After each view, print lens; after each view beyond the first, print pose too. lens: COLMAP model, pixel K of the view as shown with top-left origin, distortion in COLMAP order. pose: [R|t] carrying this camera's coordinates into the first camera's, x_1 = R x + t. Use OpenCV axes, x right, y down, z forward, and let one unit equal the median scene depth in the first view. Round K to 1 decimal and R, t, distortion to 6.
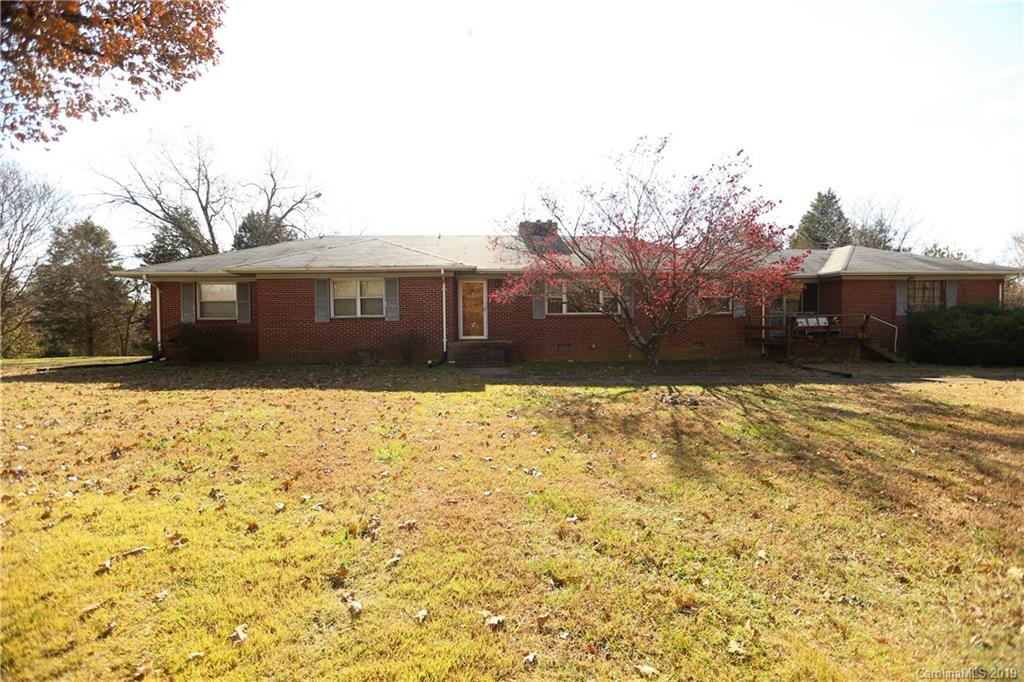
lens RADIAL K [[468.0, 0, 517.1], [0, 468.0, 338.5], [0, 0, 1]] dist [-0.051106, 0.018145]
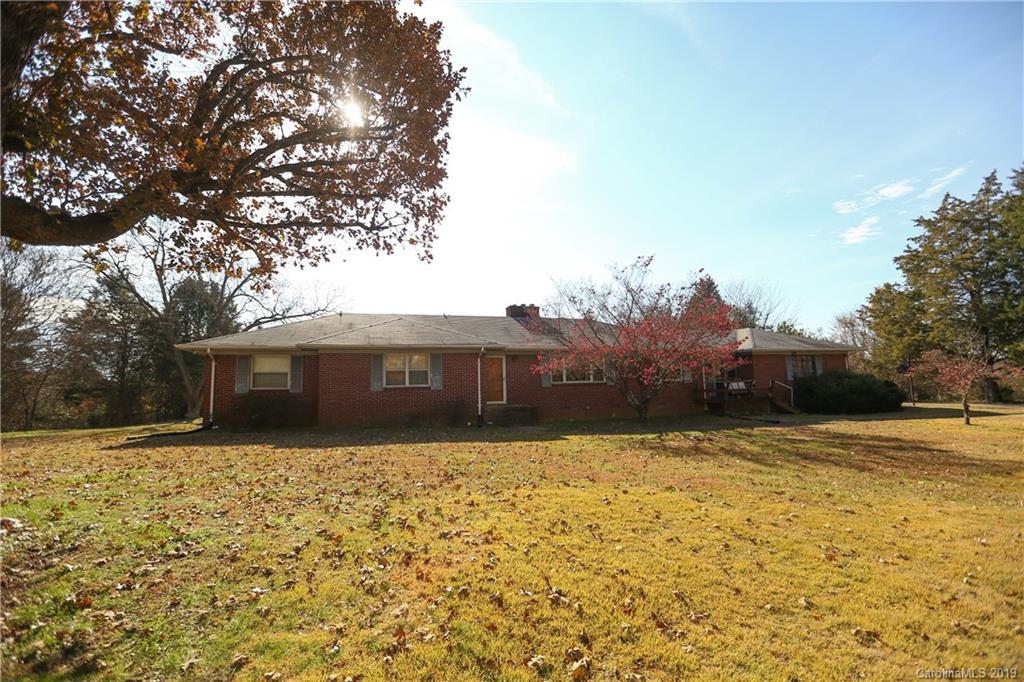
lens RADIAL K [[492.4, 0, 502.1], [0, 492.4, 336.9], [0, 0, 1]] dist [-0.056105, 0.021632]
pose [[0.971966, 0.012539, 0.234787, -0.372260], [0.021077, 0.989910, -0.140120, 0.007511], [-0.234175, 0.141140, 0.961895, -0.239178]]
